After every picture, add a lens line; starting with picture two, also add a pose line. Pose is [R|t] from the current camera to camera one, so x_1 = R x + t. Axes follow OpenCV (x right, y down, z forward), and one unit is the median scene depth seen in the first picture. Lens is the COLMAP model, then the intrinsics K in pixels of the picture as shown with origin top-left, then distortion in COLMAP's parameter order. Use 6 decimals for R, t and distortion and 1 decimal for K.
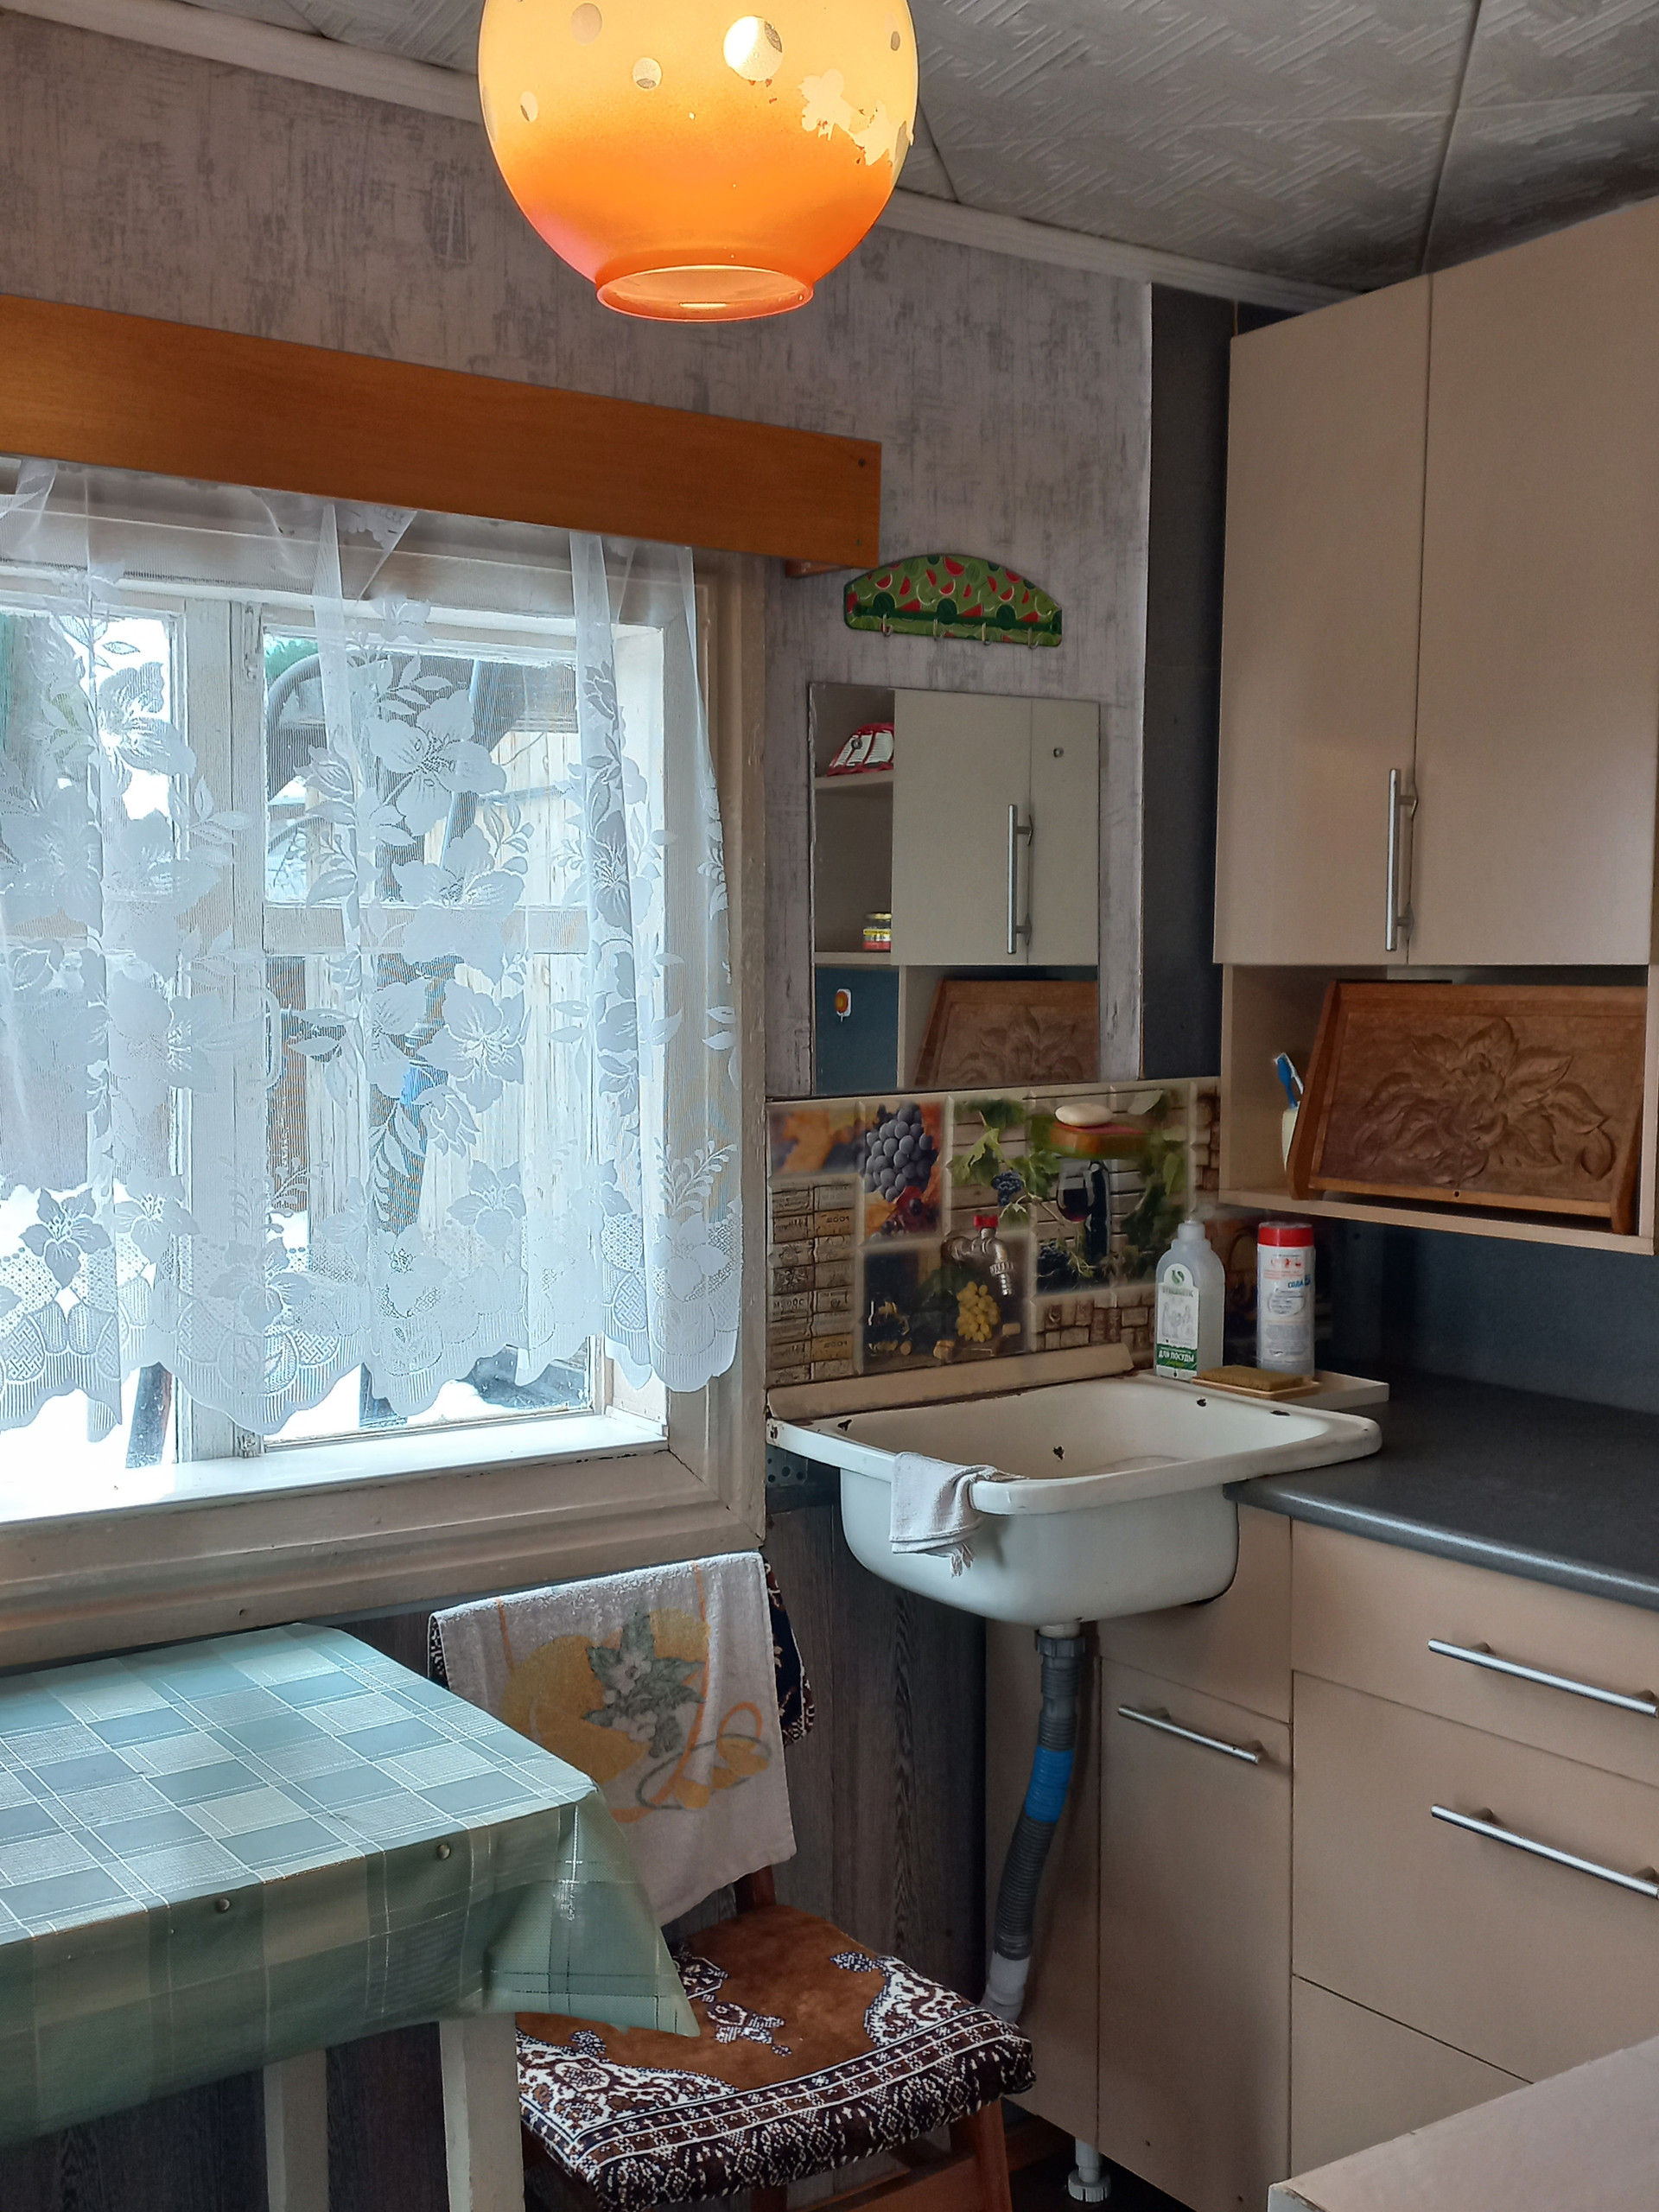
lens RADIAL K [[2280.8, 0, 845.9], [0, 2280.8, 1101.3], [0, 0, 1]] dist [0.117765, -0.190758]
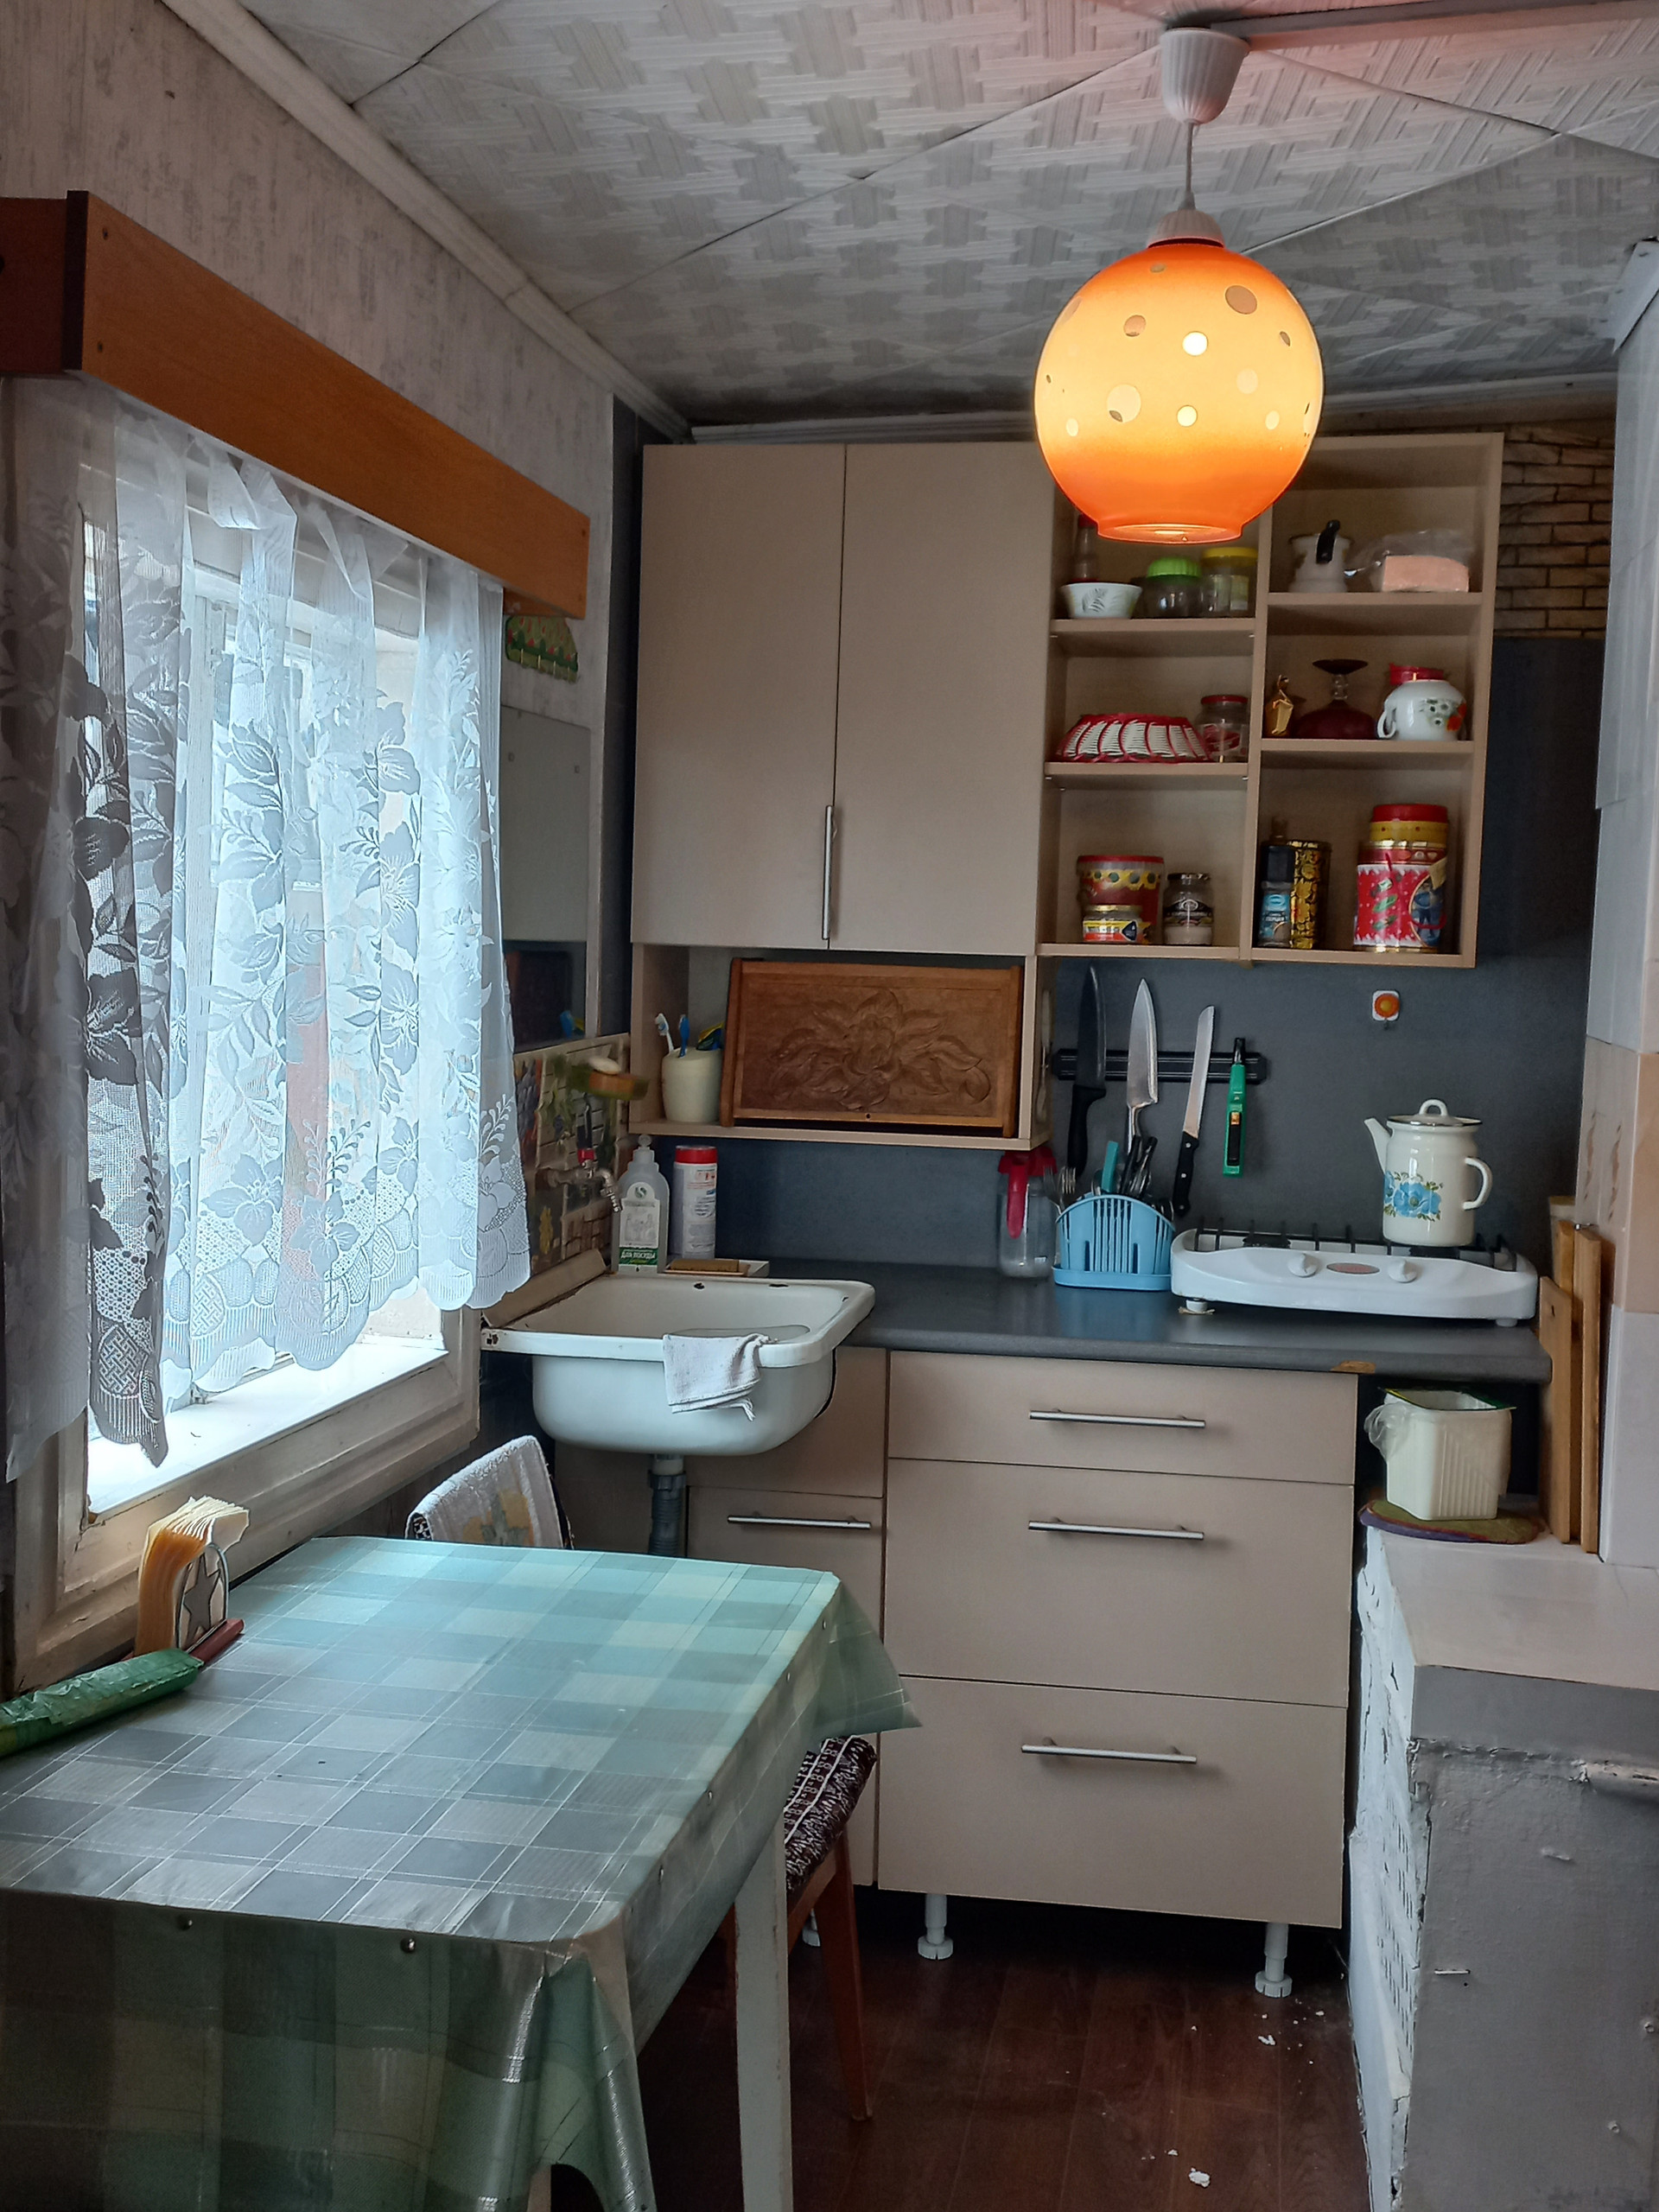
lens RADIAL K [[2280.8, 0, 845.9], [0, 2280.8, 1101.3], [0, 0, 1]] dist [0.117765, -0.190758]
pose [[0.708374, -0.033785, 0.705028, -0.719468], [0.014148, 0.999333, 0.033674, -0.015350], [-0.705695, -0.013879, 0.708380, 0.032633]]
